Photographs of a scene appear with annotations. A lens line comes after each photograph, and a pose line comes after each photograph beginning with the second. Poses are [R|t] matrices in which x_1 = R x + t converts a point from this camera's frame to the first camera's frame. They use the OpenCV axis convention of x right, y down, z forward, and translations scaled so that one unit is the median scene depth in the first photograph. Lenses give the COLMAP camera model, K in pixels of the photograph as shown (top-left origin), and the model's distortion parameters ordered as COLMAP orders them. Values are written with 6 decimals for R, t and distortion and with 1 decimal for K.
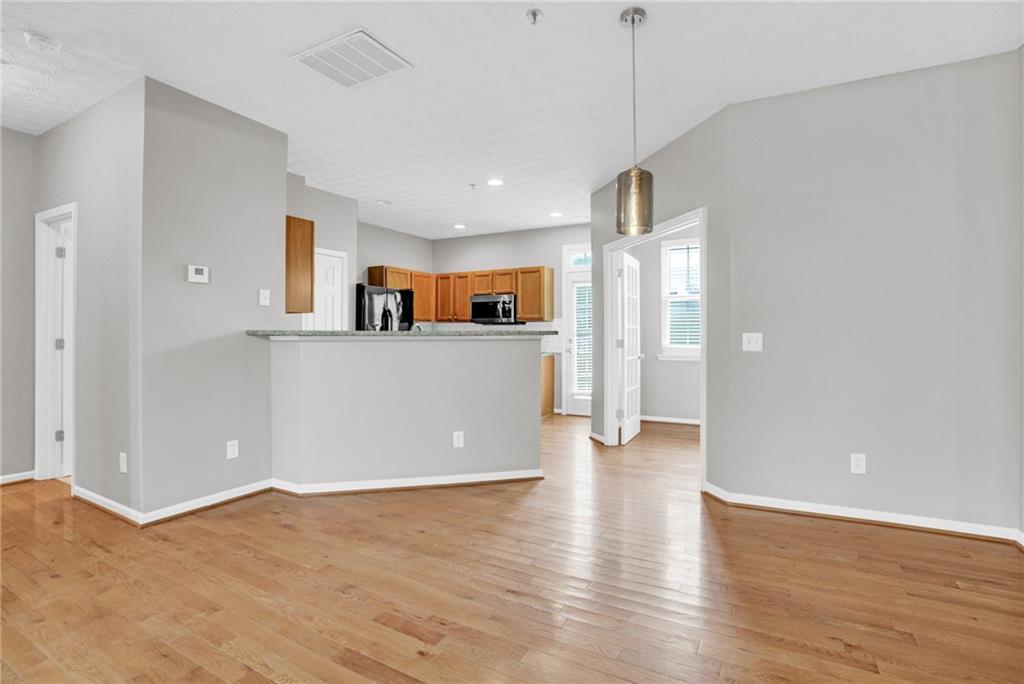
lens RADIAL K [[473.9, 0, 521.0], [0, 473.9, 324.0], [0, 0, 1]] dist [-0.070288, 0.025801]
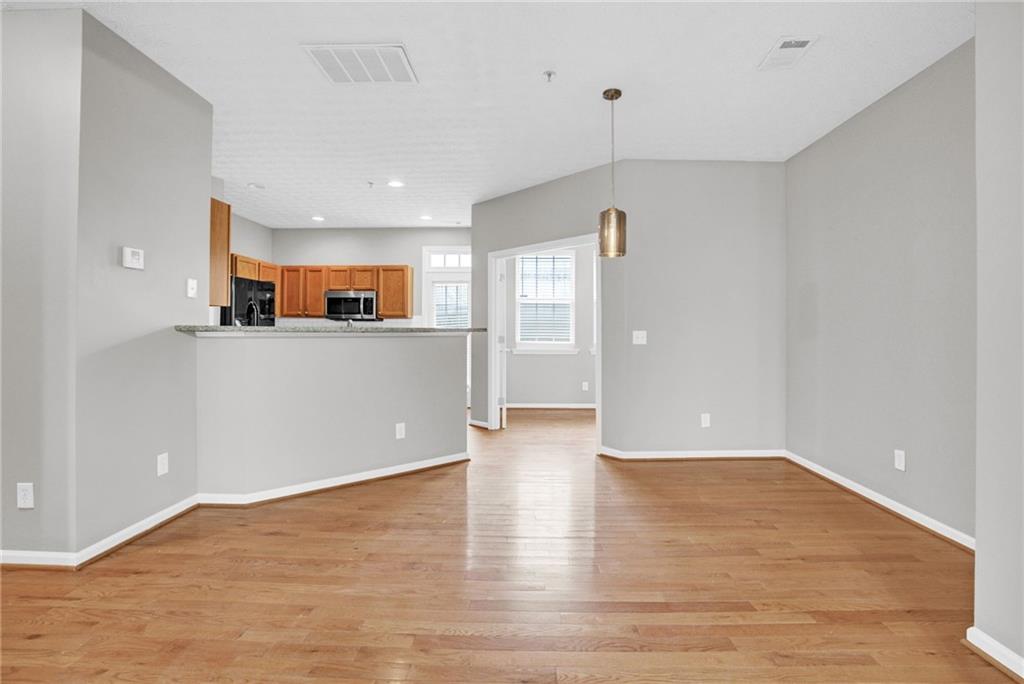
lens RADIAL K [[472.1, 0, 514.7], [0, 472.1, 316.6], [0, 0, 1]] dist [-0.068433, 0.024078]
pose [[0.893215, 0.017400, 0.449294, -0.276741], [-0.013167, 0.999835, -0.012545, 0.000033], [-0.449438, 0.005290, 0.893296, -0.033915]]
